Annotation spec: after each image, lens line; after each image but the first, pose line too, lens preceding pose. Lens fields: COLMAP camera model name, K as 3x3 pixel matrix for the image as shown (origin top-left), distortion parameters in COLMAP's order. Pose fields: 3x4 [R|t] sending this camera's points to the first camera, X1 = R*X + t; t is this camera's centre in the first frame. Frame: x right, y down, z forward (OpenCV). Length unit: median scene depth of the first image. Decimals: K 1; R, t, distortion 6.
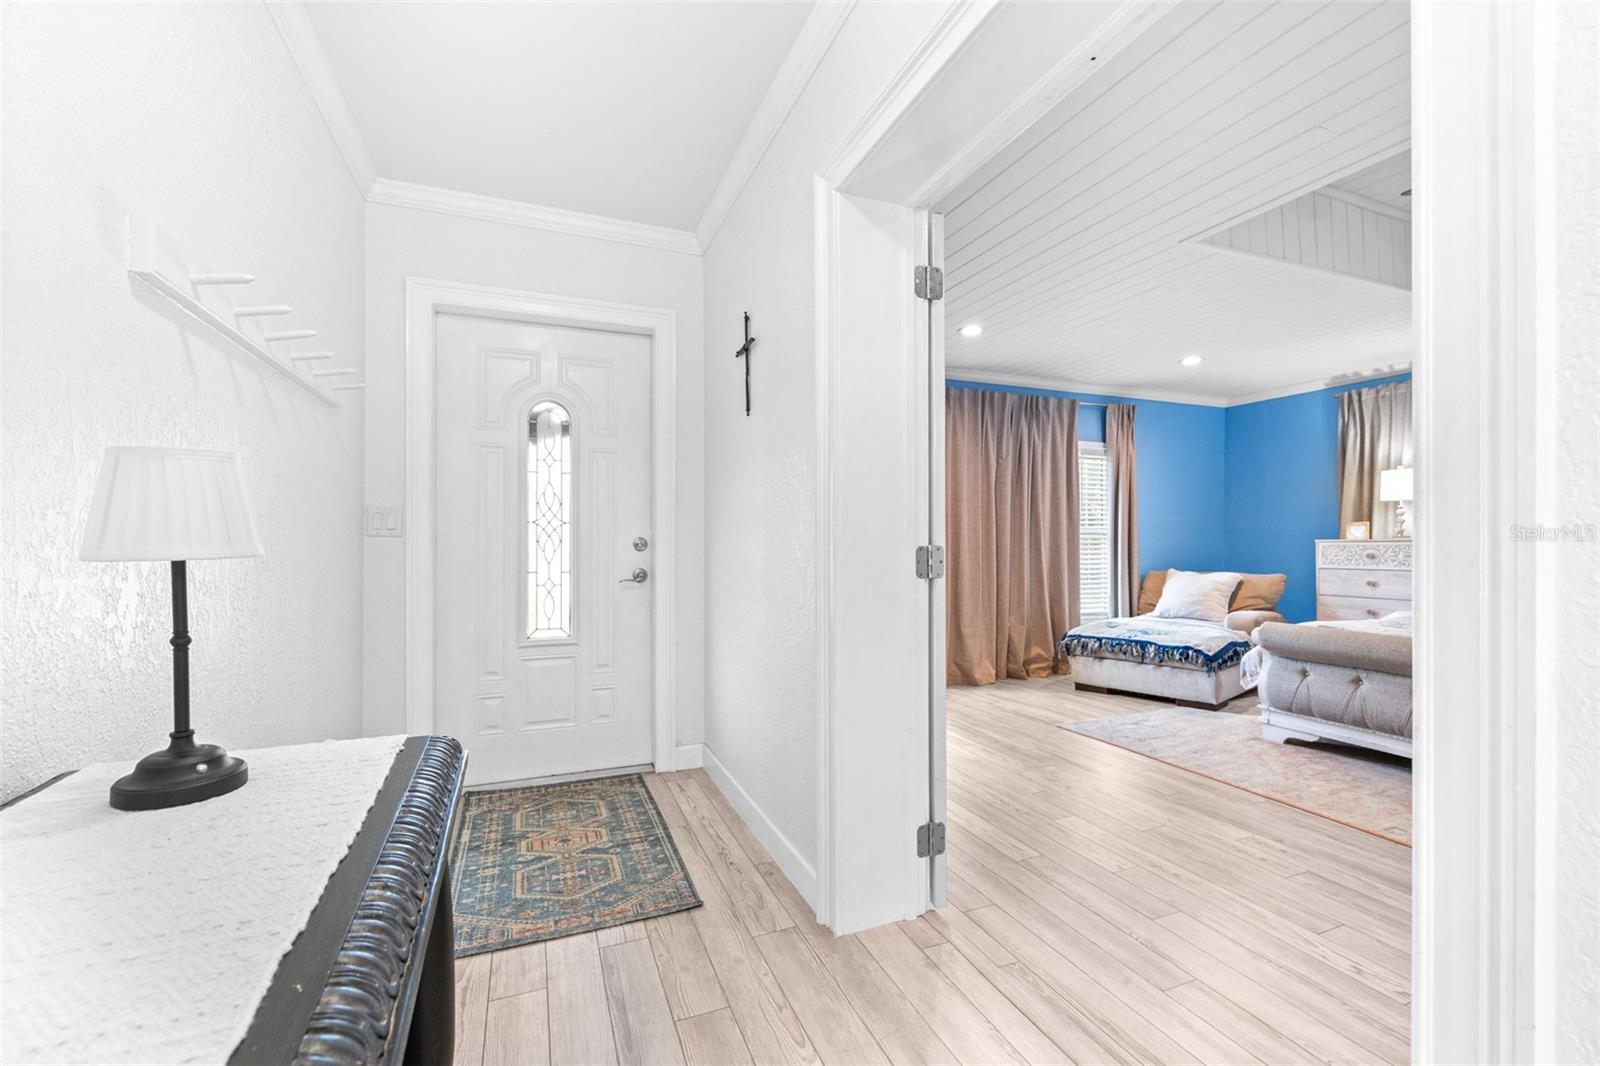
lens RADIAL K [[672.3, 0, 798.6], [0, 672.3, 537.2], [0, 0, 1]] dist [0.001341, -0.000267]
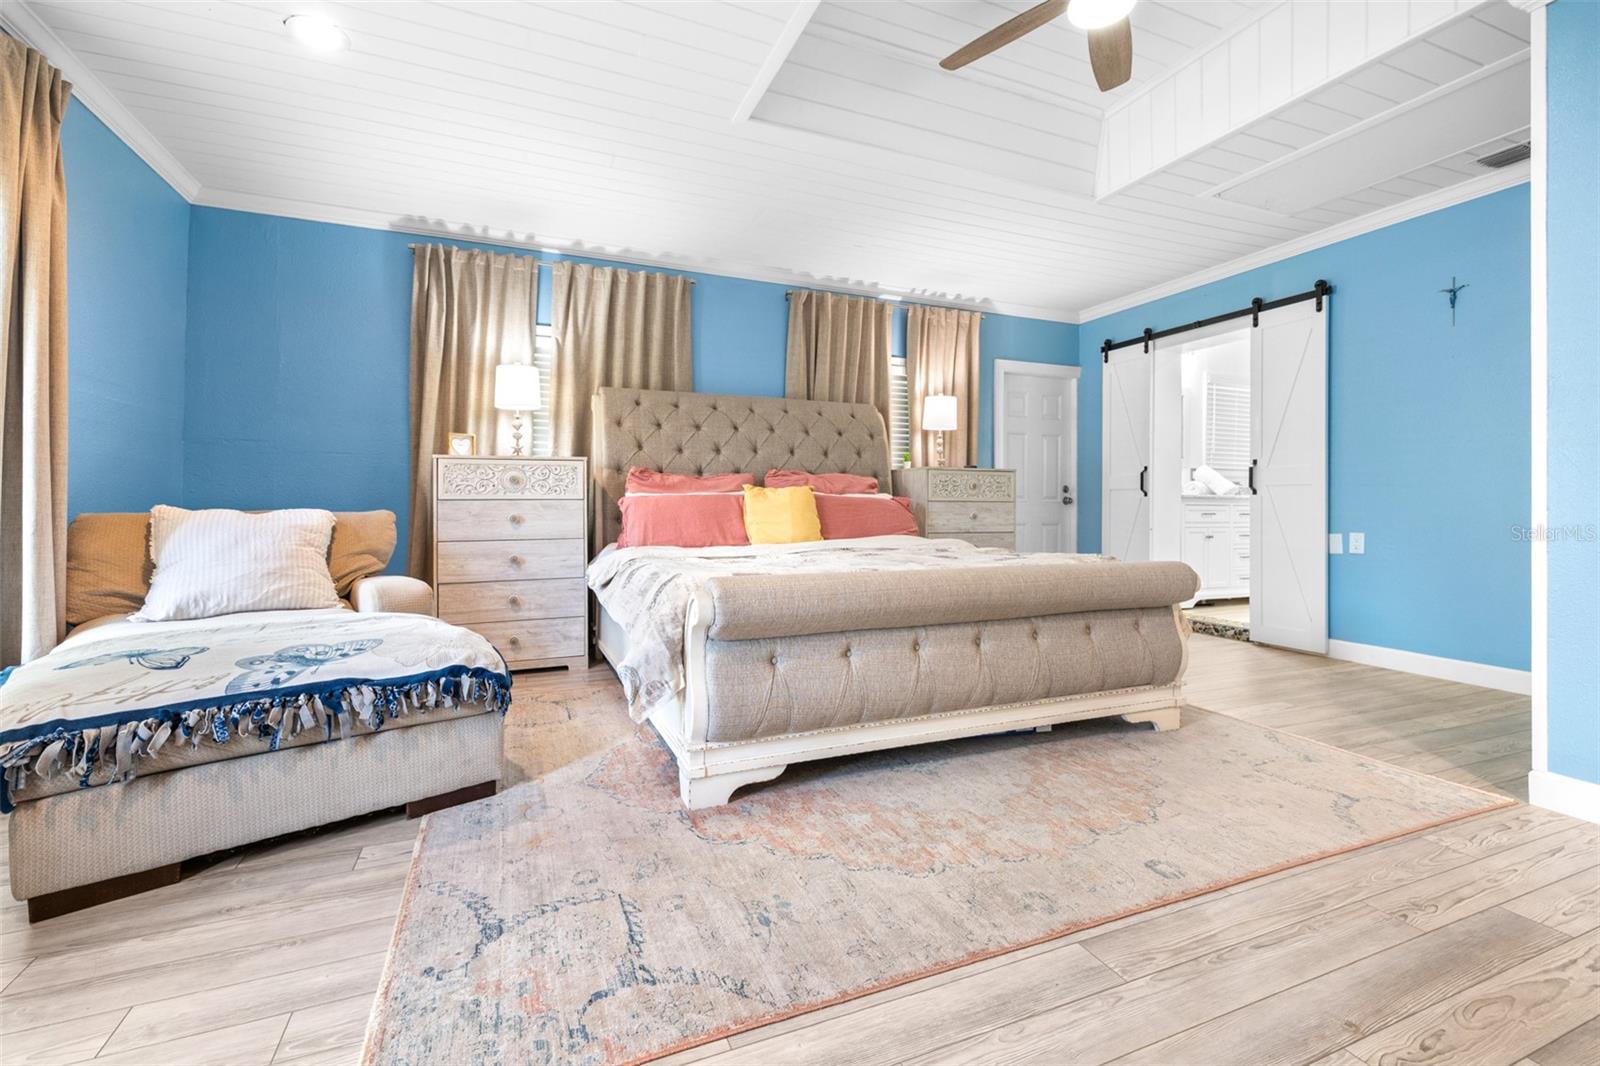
lens RADIAL K [[693.4, 0, 796.0], [0, 693.4, 502.2], [0, 0, 1]] dist [0.000388, 0.000063]
pose [[0.000470, 0.006303, 0.999980, 0.128694], [-0.006861, 0.999957, -0.006300, 0.054345], [-0.999976, -0.006858, 0.000513, 0.714258]]
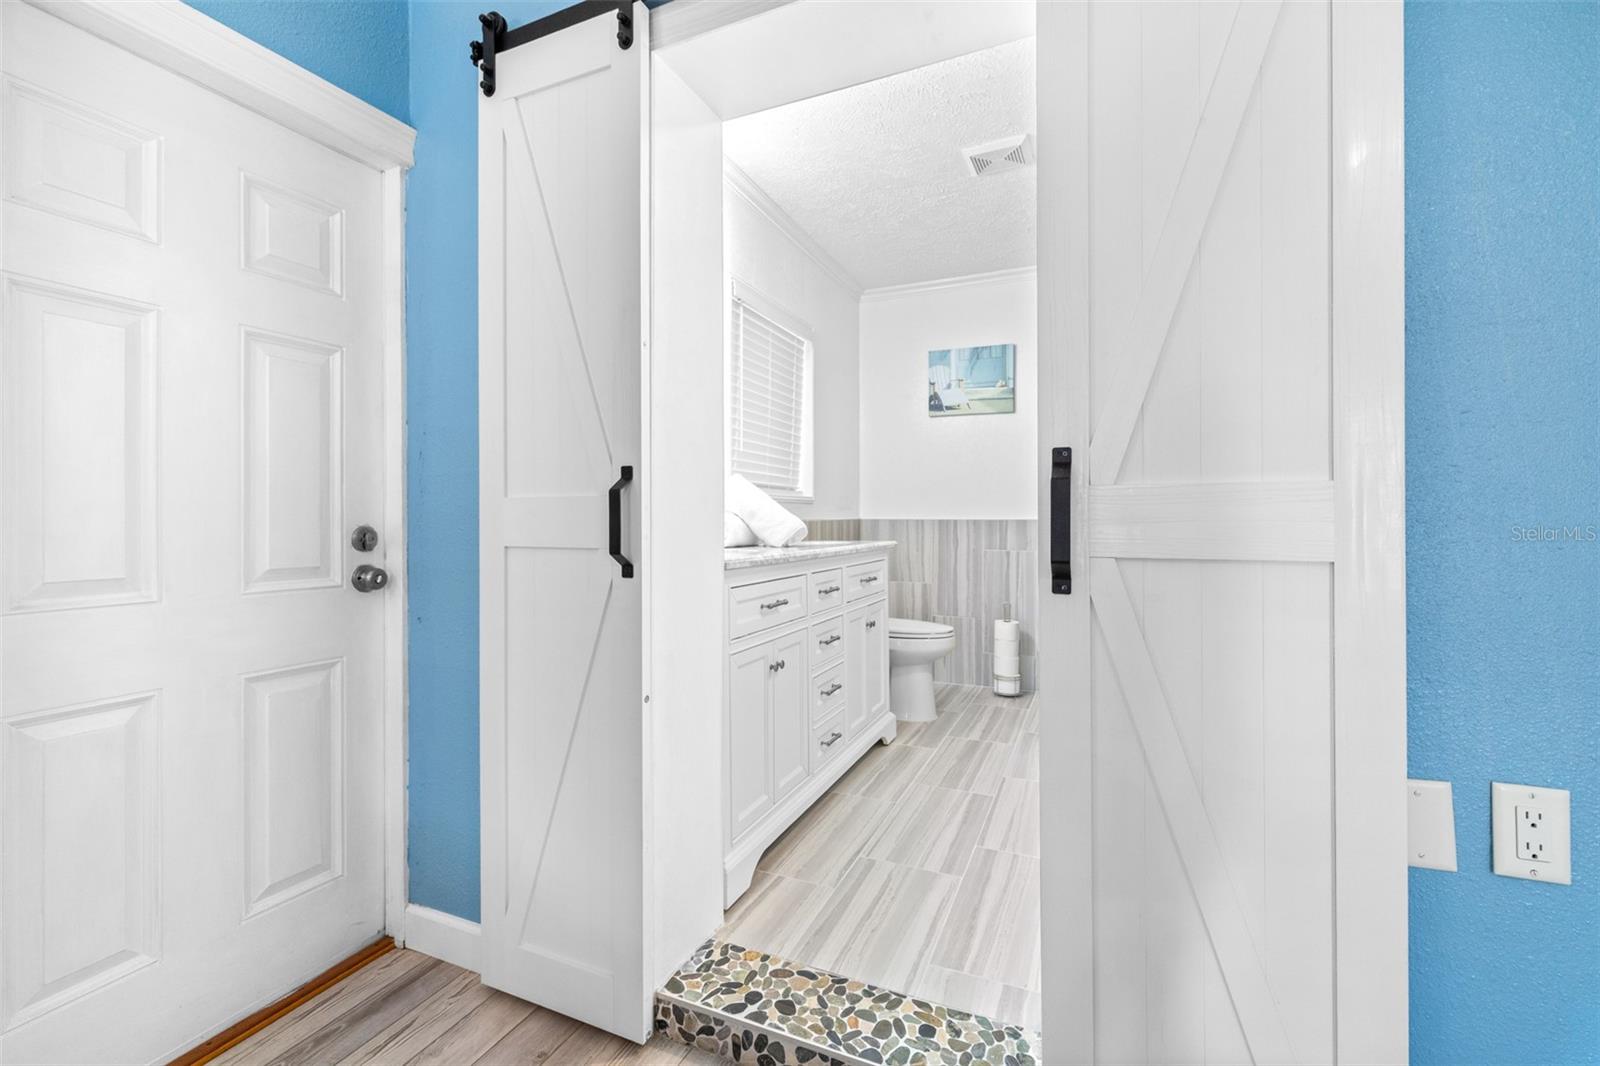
lens RADIAL K [[682.4, 0, 798.3], [0, 682.4, 515.3], [0, 0, 1]] dist [0.001552, 0.000114]
pose [[-0.690646, 0.004750, 0.723177, 0.932551], [0.002744, 0.999988, -0.003948, 0.010753], [-0.723188, -0.000742, -0.690651, 0.325521]]
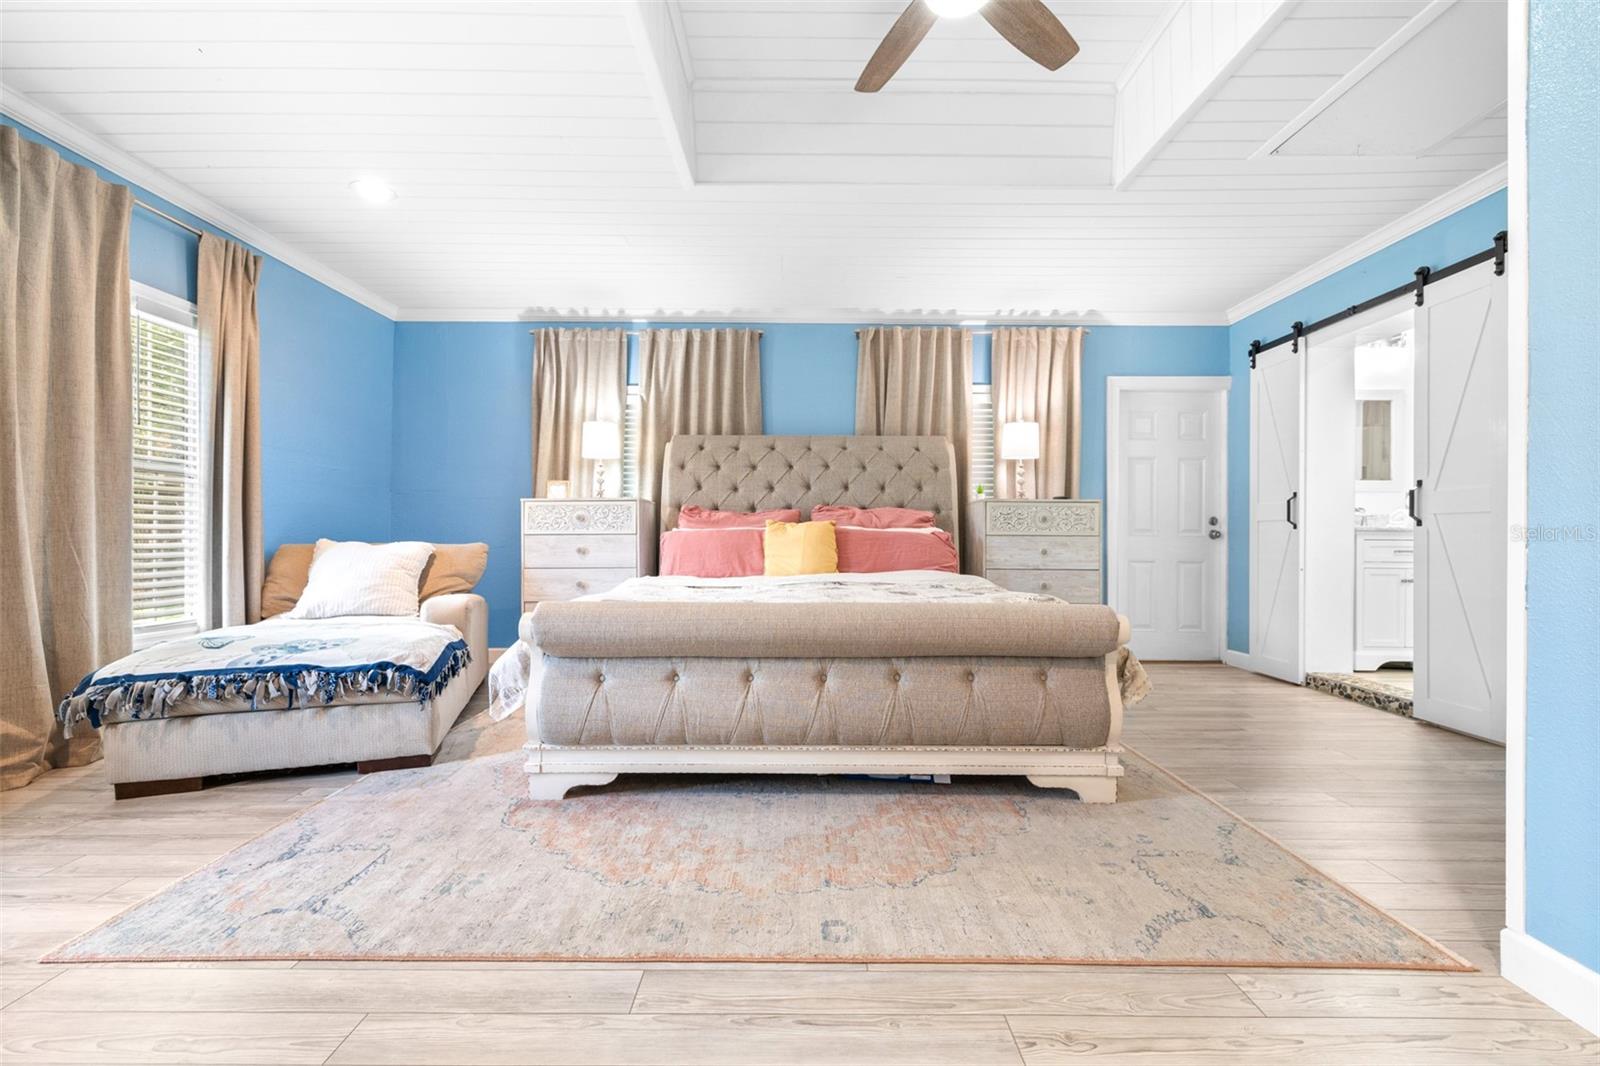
lens RADIAL K [[672.3, 0, 798.6], [0, 672.3, 537.2], [0, 0, 1]] dist [0.001341, -0.000267]
pose [[0.383412, 0.005184, 0.923563, 0.179702], [-0.008215, 0.999964, -0.002202, 0.052184], [-0.923541, -0.006743, 0.383441, 0.430336]]
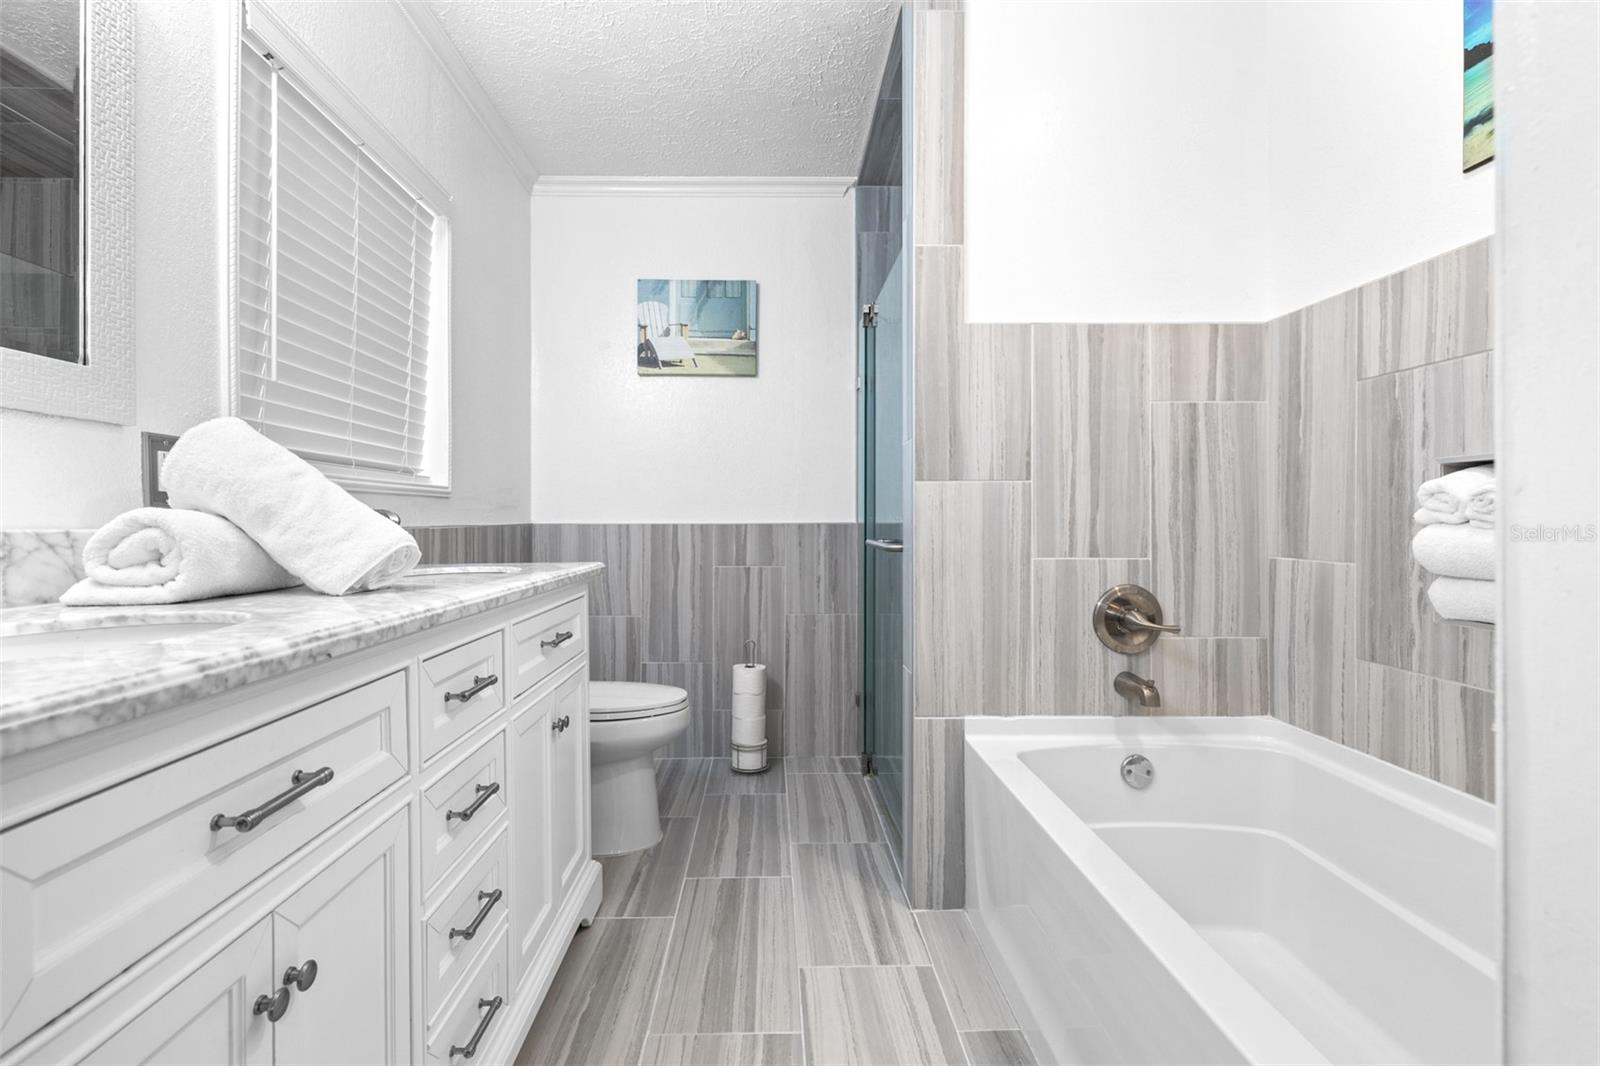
lens RADIAL K [[702.4, 0, 771.9], [0, 702.4, 514.9], [0, 0, 1]] dist [0.000295, 0.000060]
pose [[-0.929482, 0.007173, 0.368799, 1.094116], [0.004879, 0.999963, -0.007152, 0.010155], [-0.368836, -0.004849, -0.929482, 0.150569]]
